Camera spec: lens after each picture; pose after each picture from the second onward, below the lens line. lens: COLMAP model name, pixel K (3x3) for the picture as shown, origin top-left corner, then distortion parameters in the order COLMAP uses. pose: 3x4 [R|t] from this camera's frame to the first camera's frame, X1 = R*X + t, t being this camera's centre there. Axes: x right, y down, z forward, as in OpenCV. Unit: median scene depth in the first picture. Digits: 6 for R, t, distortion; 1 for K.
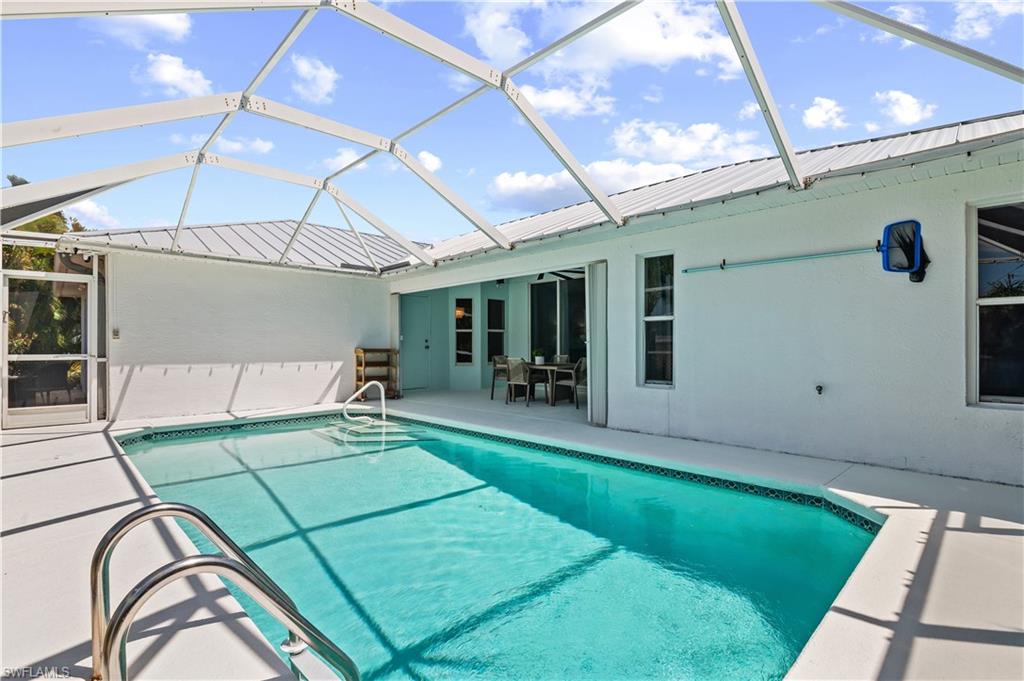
lens RADIAL K [[467.7, 0, 511.5], [0, 467.7, 340.4], [0, 0, 1]] dist [0.009466, -0.000365]
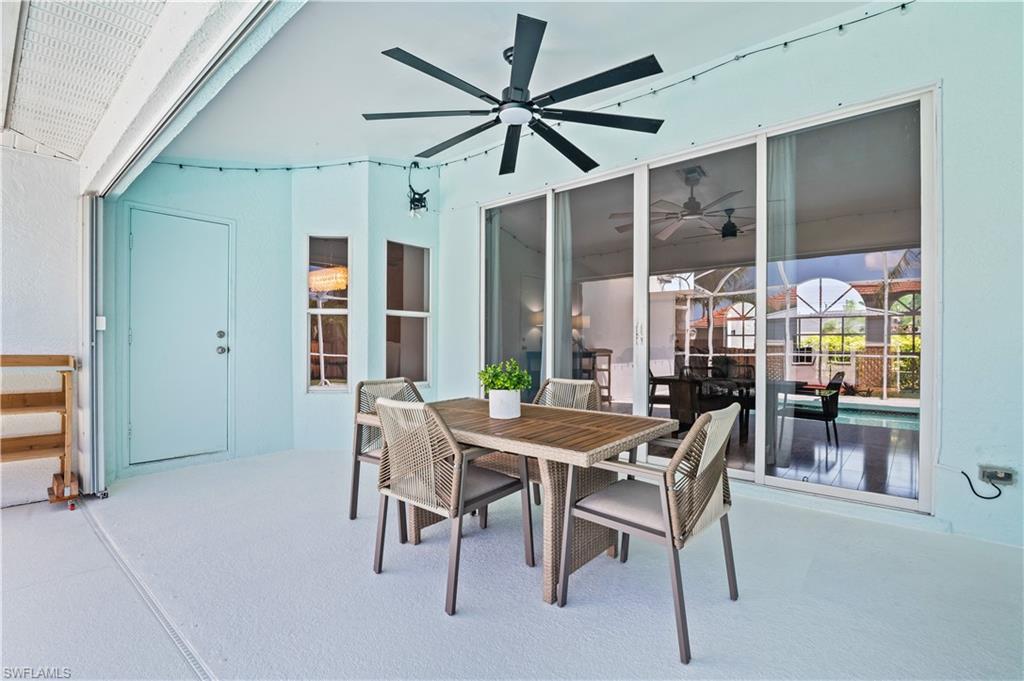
lens RADIAL K [[467.7, 0, 512.0], [0, 467.7, 336.7], [0, 0, 1]] dist [0.009466, -0.000365]
pose [[0.996541, 0.009274, 0.082585, 0.035640], [-0.009543, 0.999950, 0.002864, -0.000617], [-0.082554, -0.003642, 0.996580, 0.628299]]
